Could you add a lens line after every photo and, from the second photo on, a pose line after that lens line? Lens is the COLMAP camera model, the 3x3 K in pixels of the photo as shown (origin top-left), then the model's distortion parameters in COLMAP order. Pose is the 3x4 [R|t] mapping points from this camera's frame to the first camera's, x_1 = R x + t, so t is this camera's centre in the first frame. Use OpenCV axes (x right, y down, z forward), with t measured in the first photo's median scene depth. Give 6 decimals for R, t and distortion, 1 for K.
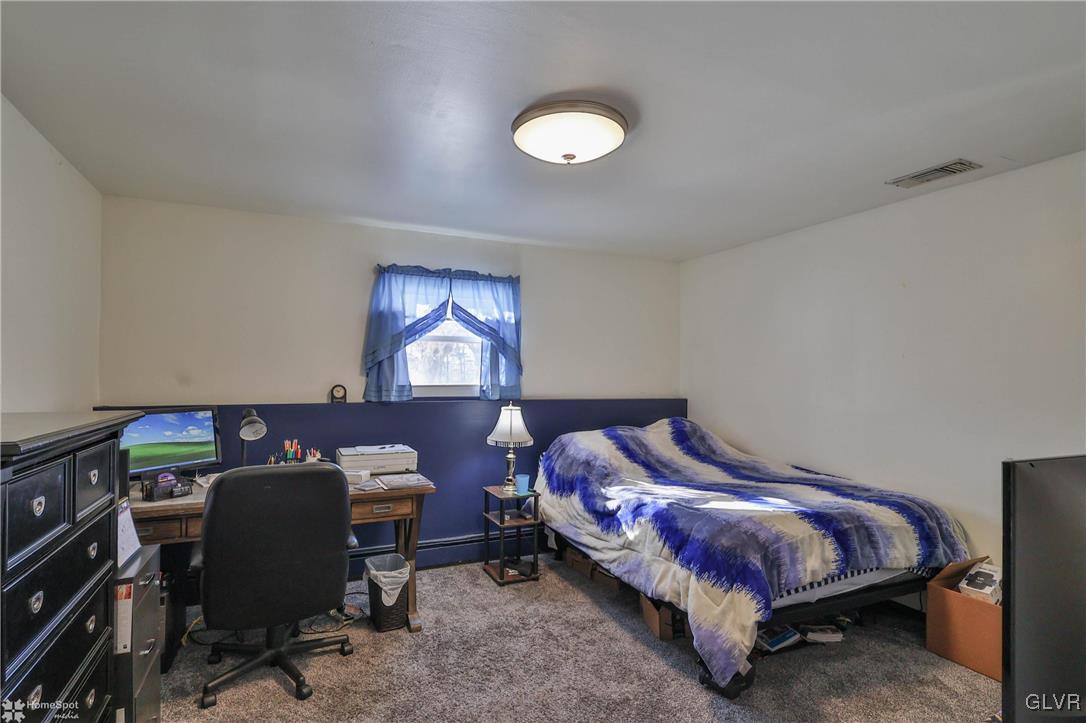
lens RADIAL K [[539.4, 0, 541.4], [0, 539.4, 369.3], [0, 0, 1]] dist [0.002446, -0.001016]
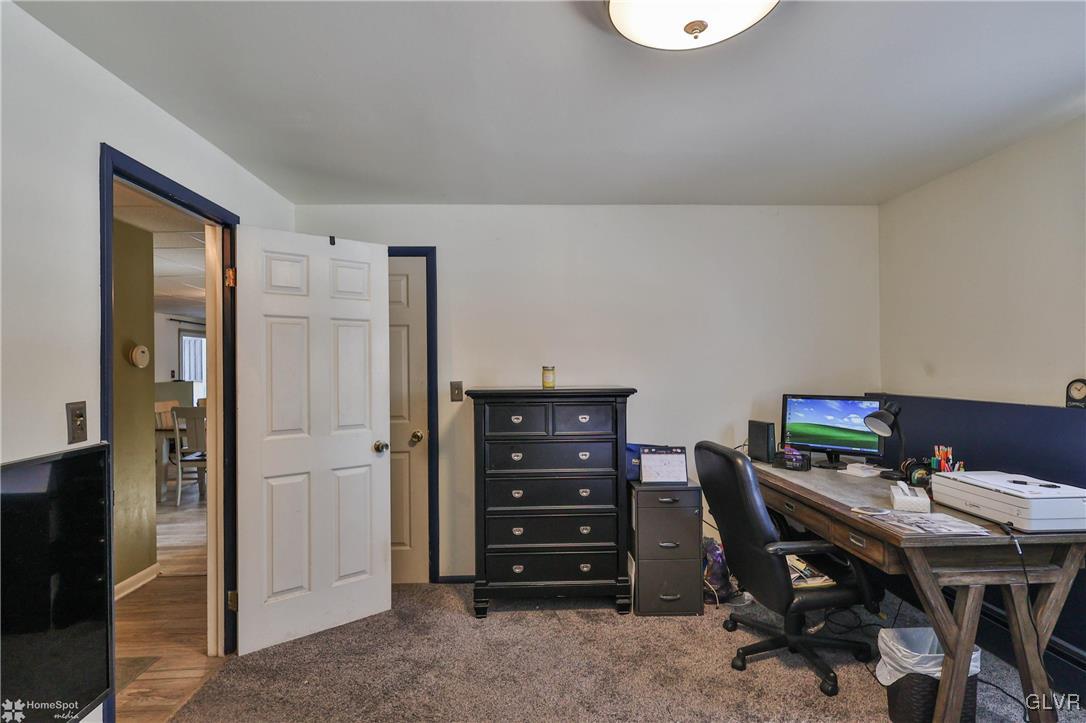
lens RADIAL K [[539.4, 0, 542.7], [0, 539.4, 366.3], [0, 0, 1]] dist [0.002446, -0.001016]
pose [[-0.381529, 0.000259, -0.924357, 0.560175], [0.018588, 0.999800, -0.007392, 0.008803], [0.924170, -0.020002, -0.381457, 0.857243]]
